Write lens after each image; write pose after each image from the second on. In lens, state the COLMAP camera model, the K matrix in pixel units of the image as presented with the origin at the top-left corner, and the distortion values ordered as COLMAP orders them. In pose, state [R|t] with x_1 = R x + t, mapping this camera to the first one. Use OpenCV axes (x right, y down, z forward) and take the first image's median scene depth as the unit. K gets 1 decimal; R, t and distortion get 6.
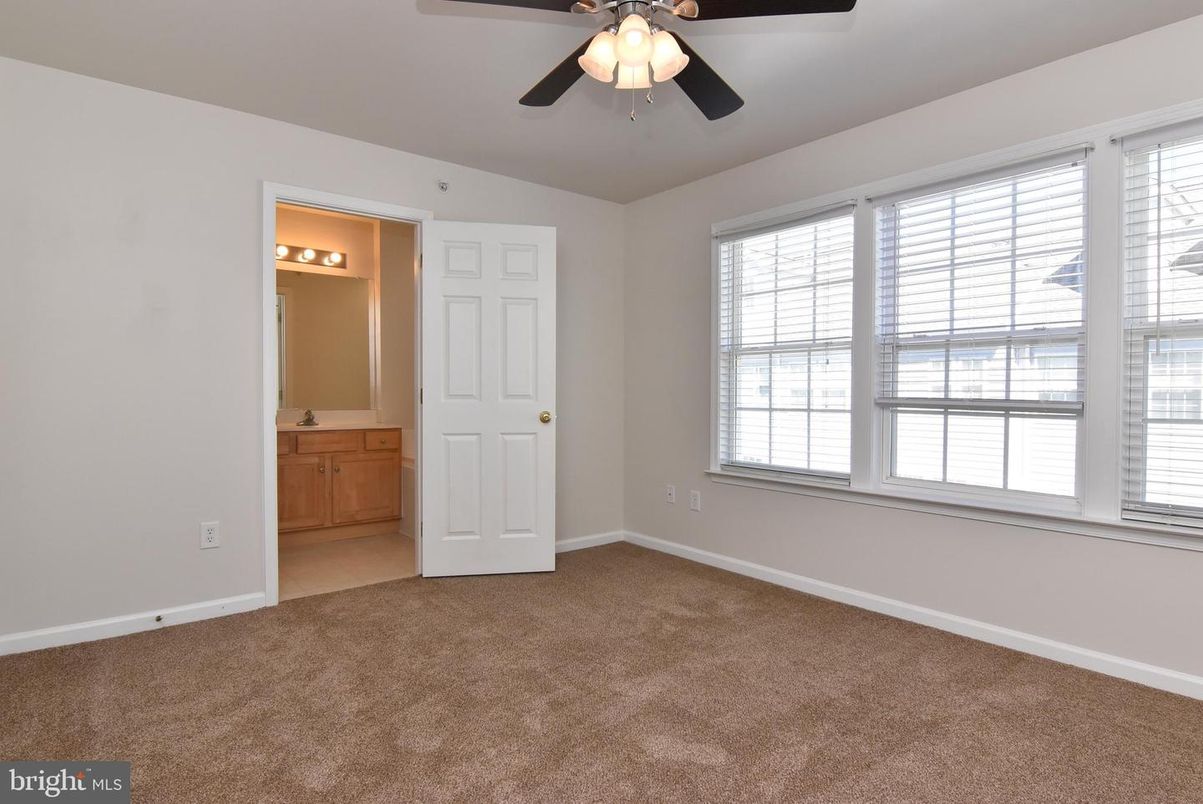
lens RADIAL K [[640.1, 0, 605.8], [0, 640.1, 402.0], [0, 0, 1]] dist [0.003234, -0.015994]
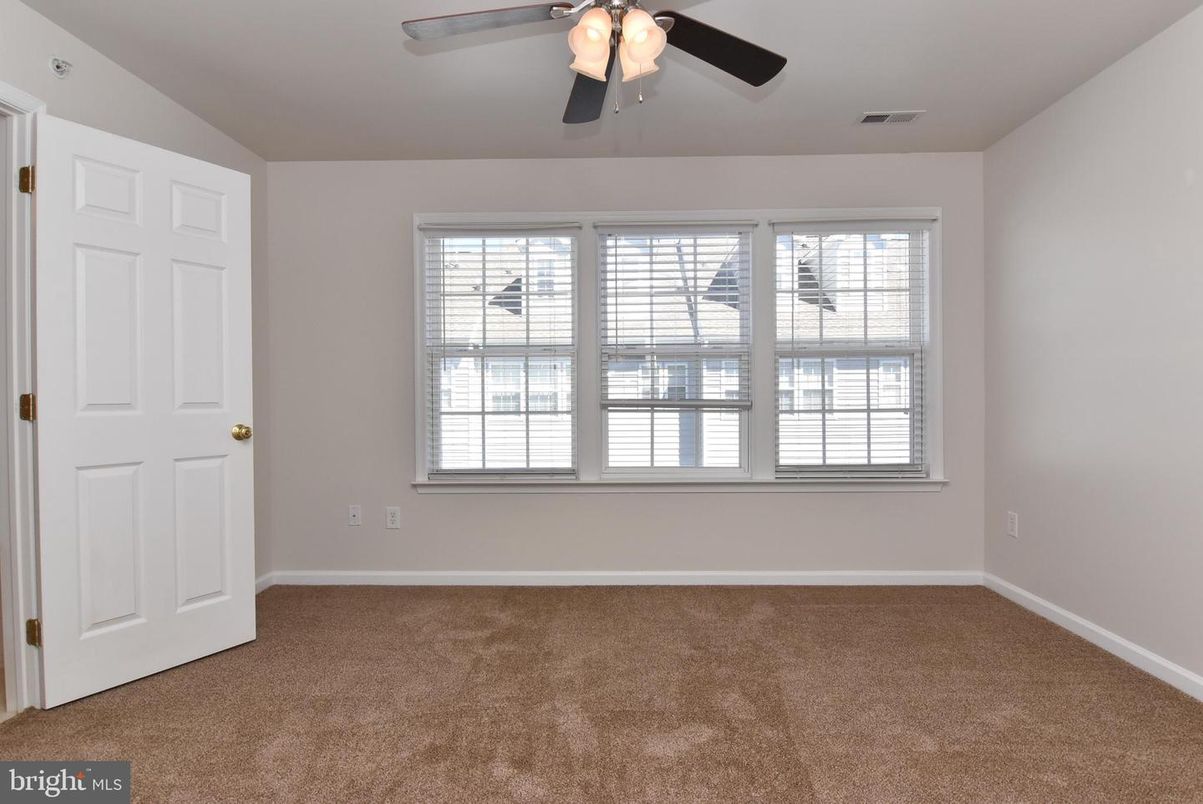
lens RADIAL K [[640.1, 0, 605.8], [0, 640.1, 402.0], [0, 0, 1]] dist [0.003234, -0.015994]
pose [[0.652224, -0.017117, 0.757833, -0.423198], [0.020562, 0.999777, 0.004885, -0.007324], [-0.757748, 0.012397, 0.652430, 0.231598]]
